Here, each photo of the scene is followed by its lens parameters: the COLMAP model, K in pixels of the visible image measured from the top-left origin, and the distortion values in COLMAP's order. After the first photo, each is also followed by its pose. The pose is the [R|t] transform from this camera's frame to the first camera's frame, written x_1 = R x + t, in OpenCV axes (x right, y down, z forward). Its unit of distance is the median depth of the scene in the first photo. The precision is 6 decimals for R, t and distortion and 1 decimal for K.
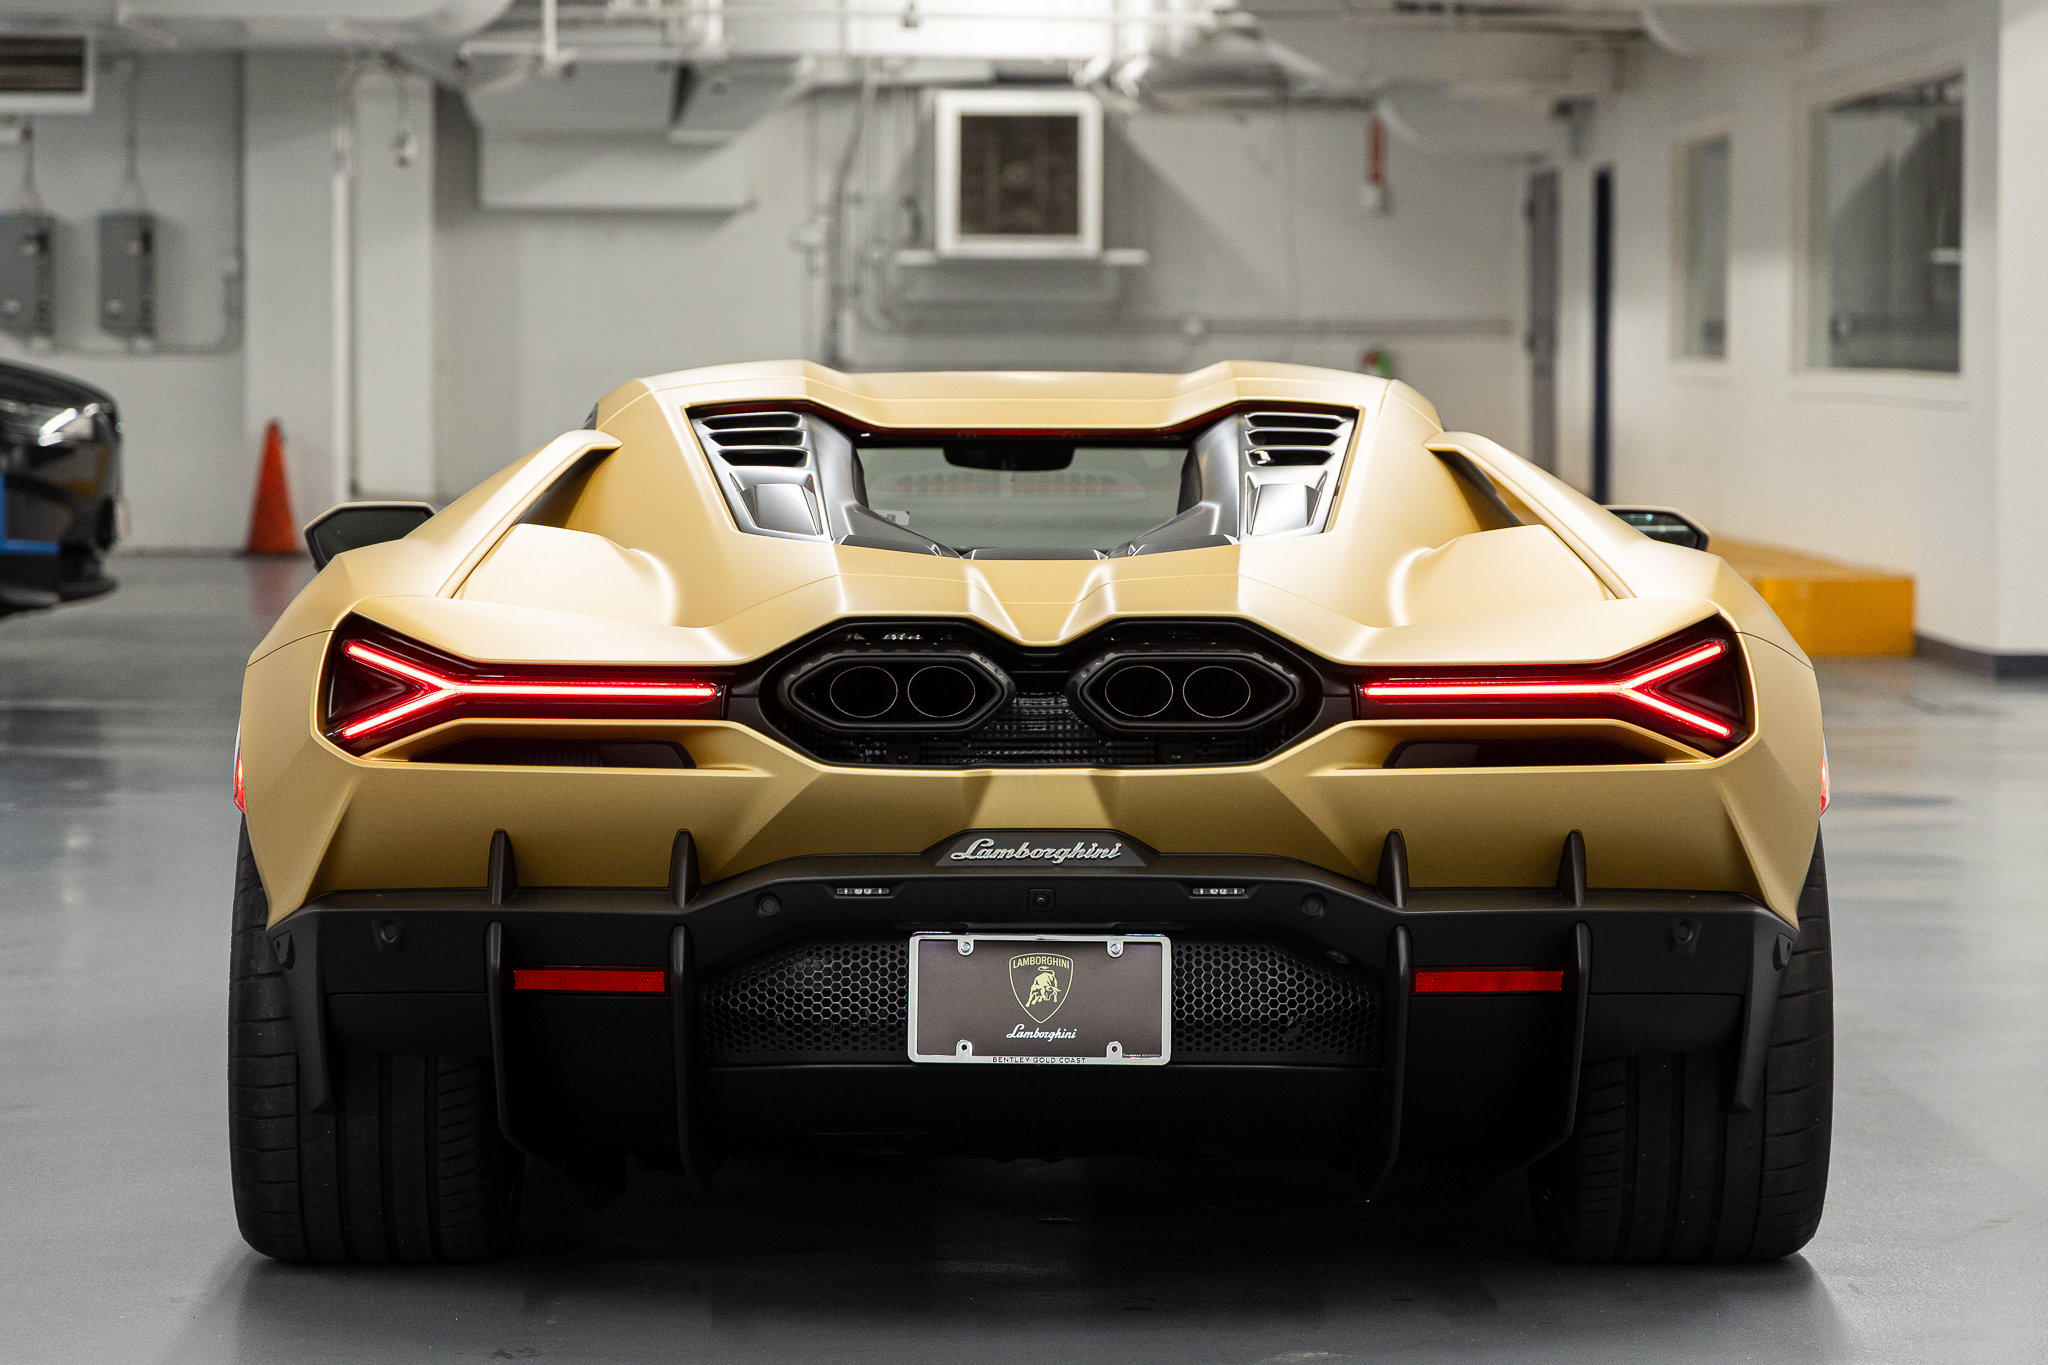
lens RADIAL K [[6174.5, 0, 1024.8], [0, 6174.5, 681.5], [0, 0, 1]] dist [-0.239715, 0.000000]
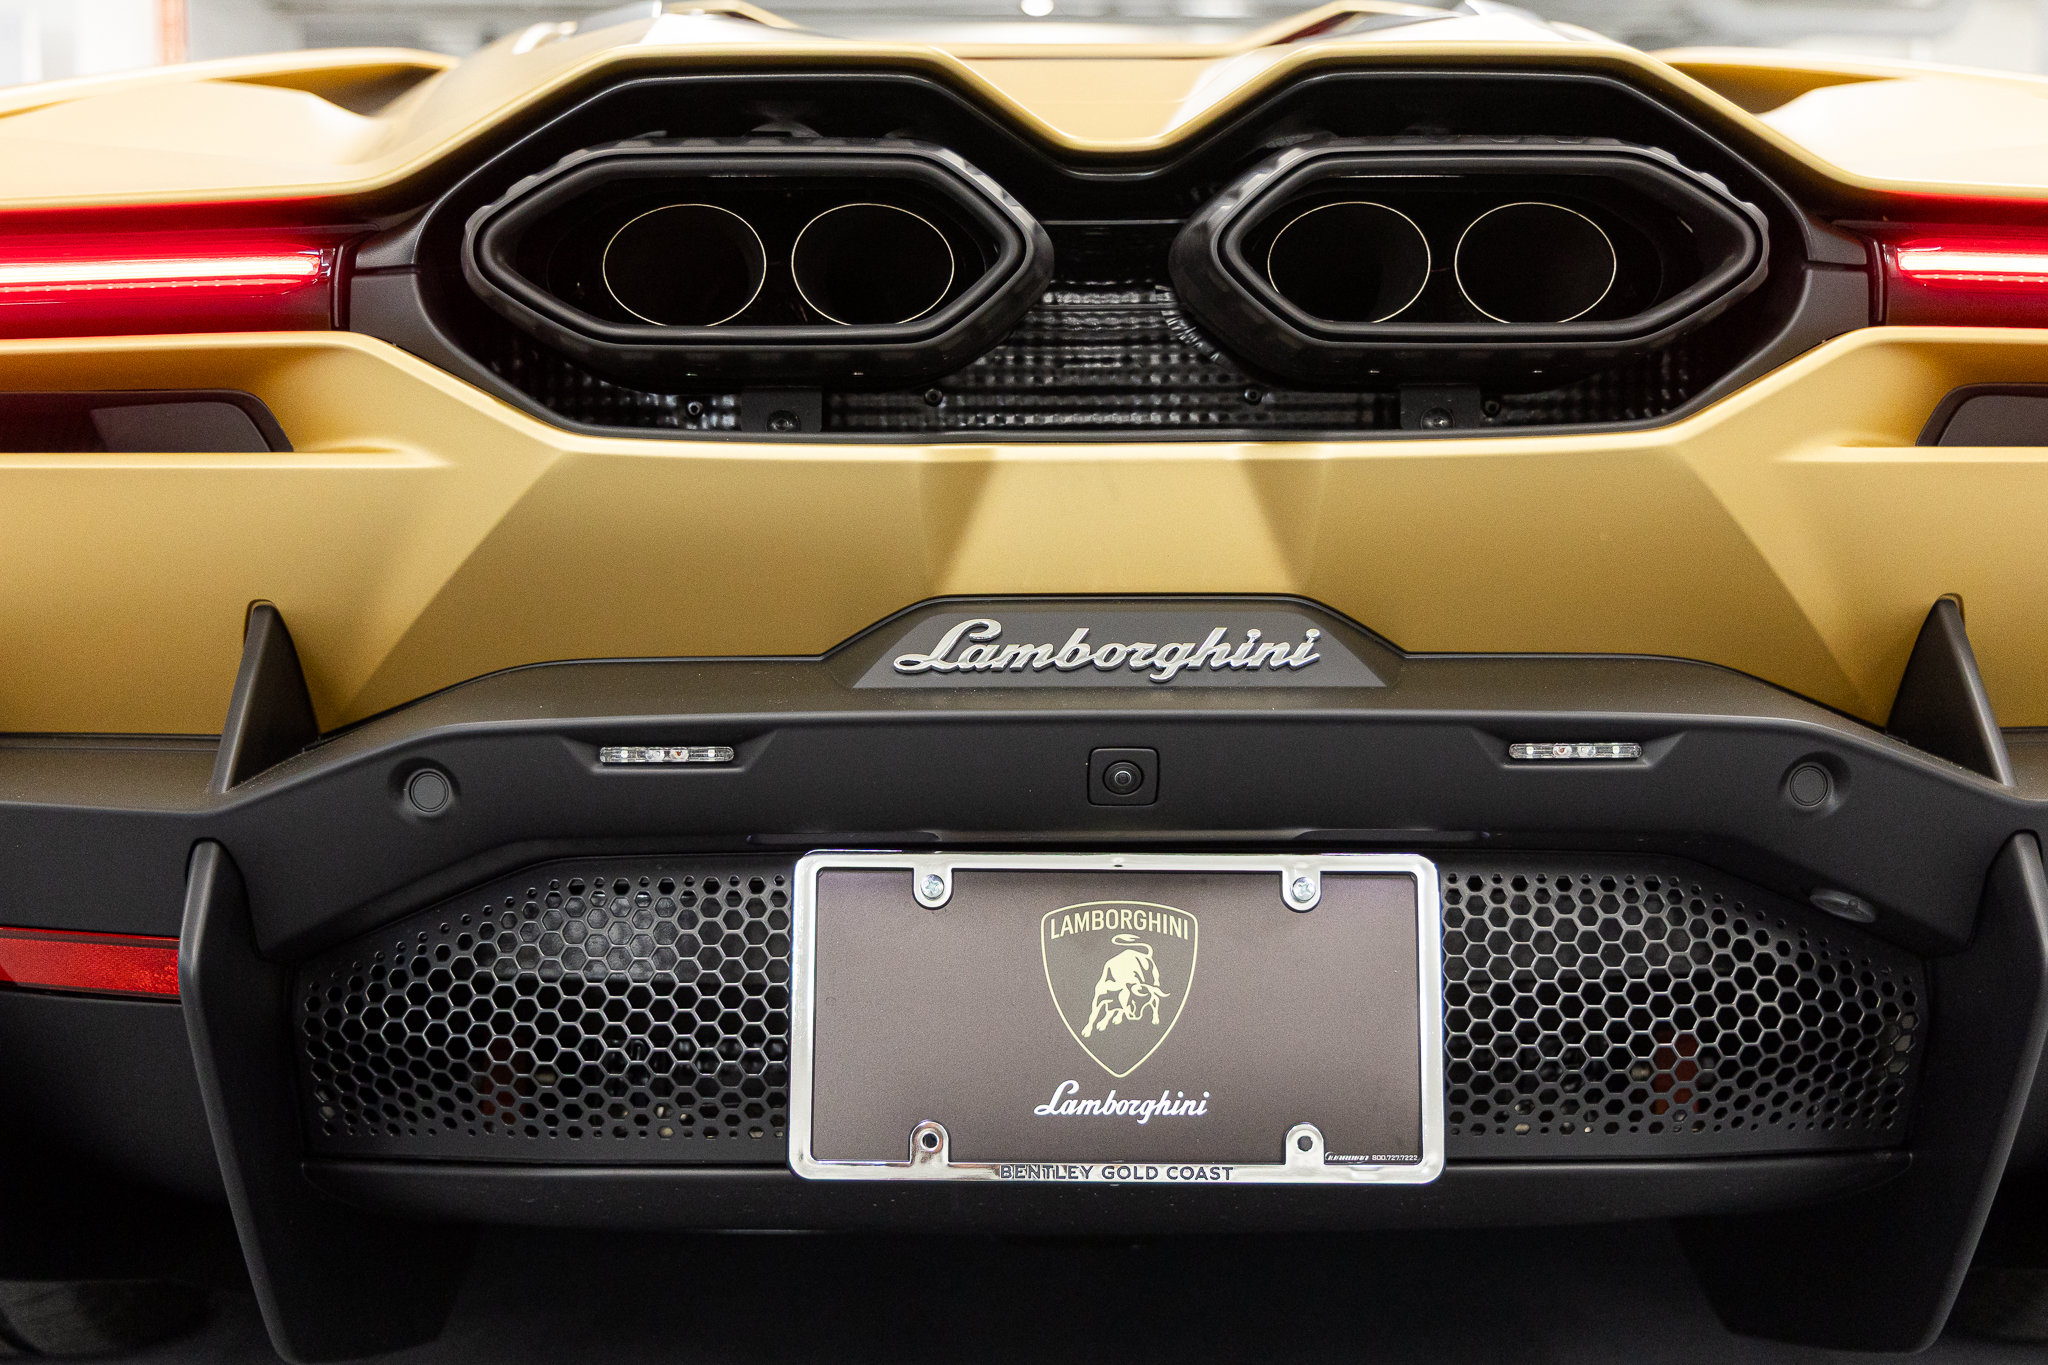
lens RADIAL K [[3081.0, 0, 1022.5], [0, 3081.0, 681.2], [0, 0, 1]] dist [-0.028749, 0.000000]
pose [[0.999991, -0.003932, -0.001606, -0.003293], [0.004004, 0.998873, 0.047304, 0.019981], [0.001418, -0.047310, 0.998879, 0.797684]]
